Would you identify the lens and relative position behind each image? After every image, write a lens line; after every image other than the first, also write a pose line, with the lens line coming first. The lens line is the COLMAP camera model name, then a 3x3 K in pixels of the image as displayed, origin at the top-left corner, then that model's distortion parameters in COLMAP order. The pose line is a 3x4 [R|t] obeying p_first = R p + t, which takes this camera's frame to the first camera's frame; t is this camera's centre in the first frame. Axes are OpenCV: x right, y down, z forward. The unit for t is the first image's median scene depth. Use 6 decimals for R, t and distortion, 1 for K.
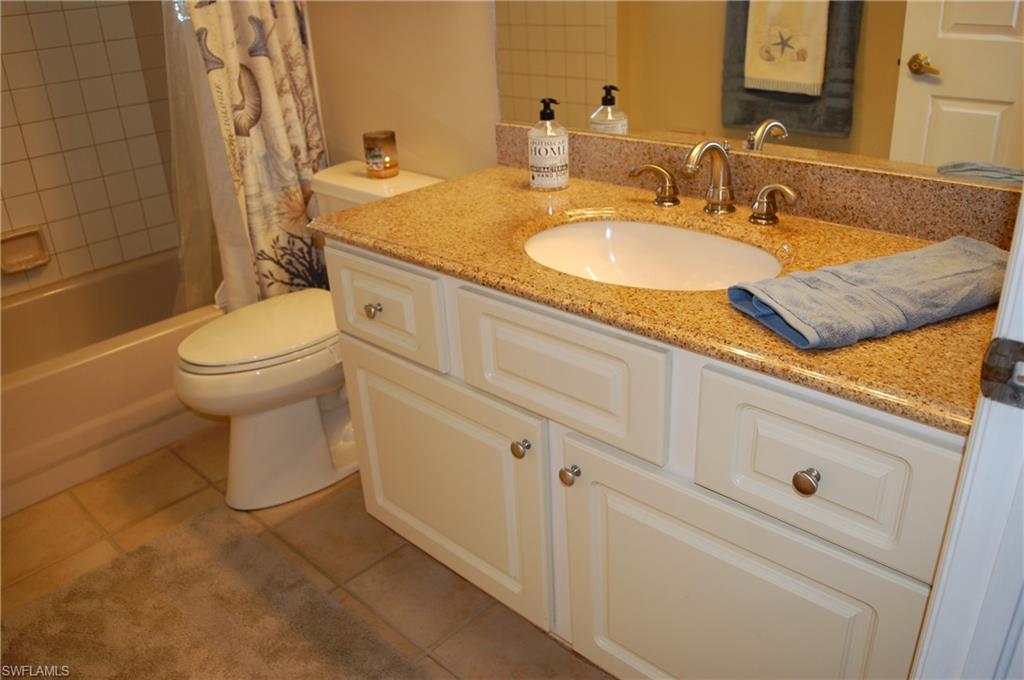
lens RADIAL K [[805.0, 0, 512.3], [0, 805.0, 335.4], [0, 0, 1]] dist [-0.093671, 0.023147]
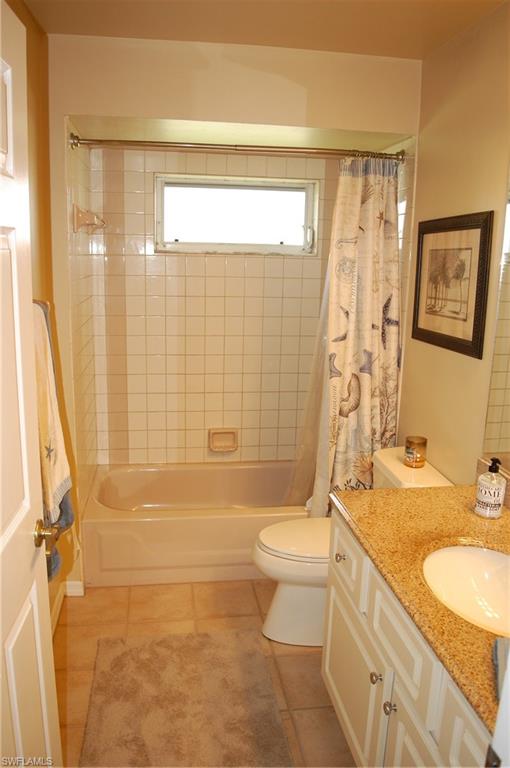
lens RADIAL K [[603.7, 0, 242.7], [0, 603.7, 384.4], [0, 0, 1]] dist [-0.093671, 0.023147]
pose [[0.784952, 0.198446, -0.586915, 0.220615], [-0.315905, 0.943116, -0.103613, -0.120877], [0.532967, 0.266741, 0.802992, -0.136590]]
